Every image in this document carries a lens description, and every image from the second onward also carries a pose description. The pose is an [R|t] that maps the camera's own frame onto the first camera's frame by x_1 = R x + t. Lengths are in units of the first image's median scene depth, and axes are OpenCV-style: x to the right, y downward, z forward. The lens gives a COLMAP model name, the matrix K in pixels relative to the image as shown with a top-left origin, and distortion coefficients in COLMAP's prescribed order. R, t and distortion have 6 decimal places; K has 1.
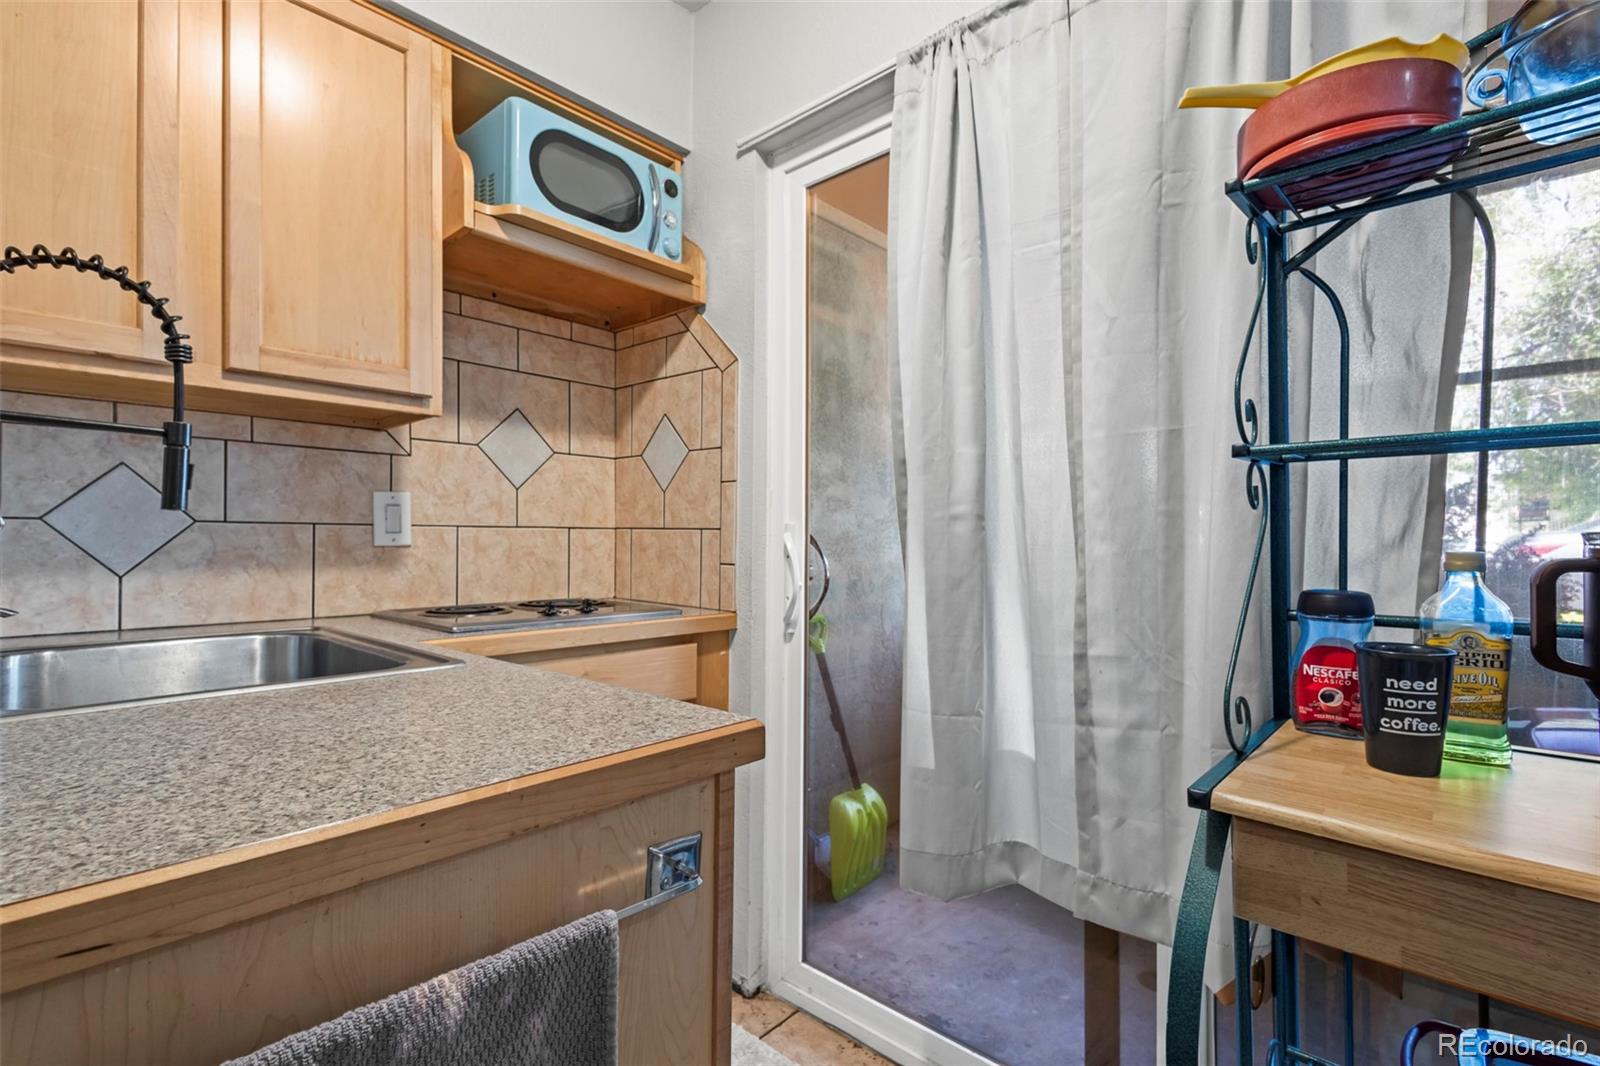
lens RADIAL K [[742.5, 0, 798.5], [0, 742.5, 533.9], [0, 0, 1]] dist [0.006144, -0.002259]
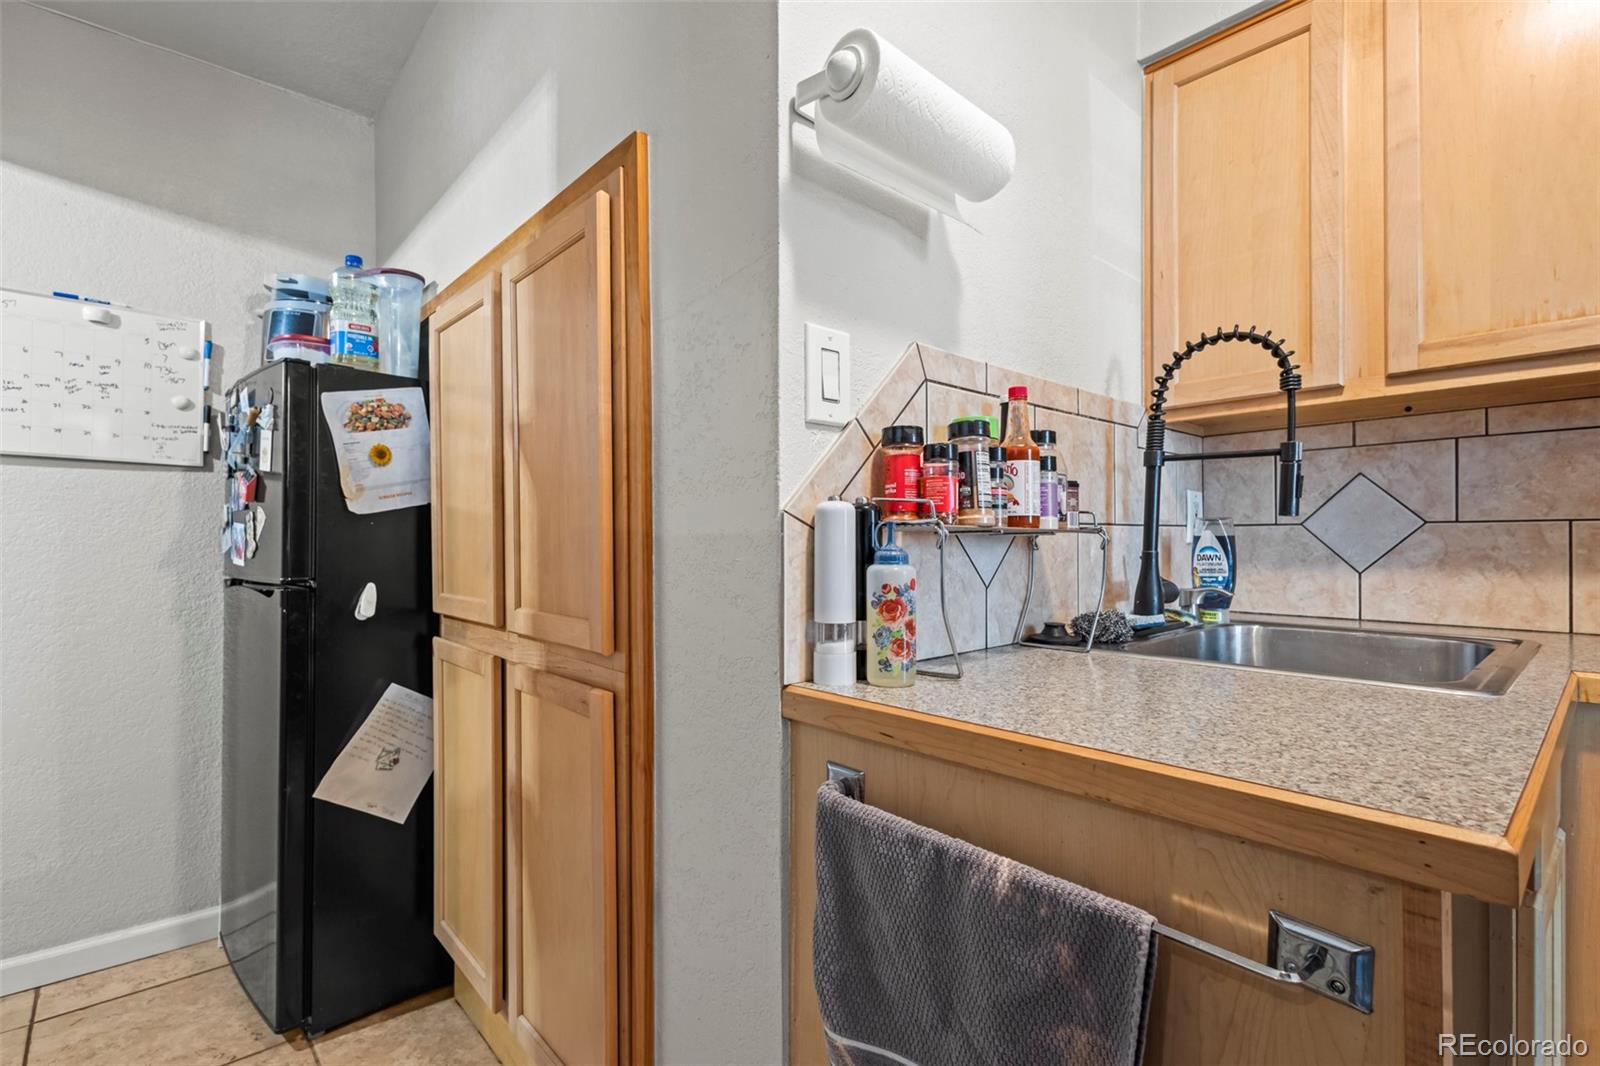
lens RADIAL K [[742.5, 0, 798.8], [0, 742.5, 539.8], [0, 0, 1]] dist [0.006144, -0.002259]
pose [[-0.106697, -0.005972, -0.994274, 0.335411], [0.013458, 0.999882, -0.007450, 0.003493], [0.994201, -0.014176, -0.106604, 0.278585]]
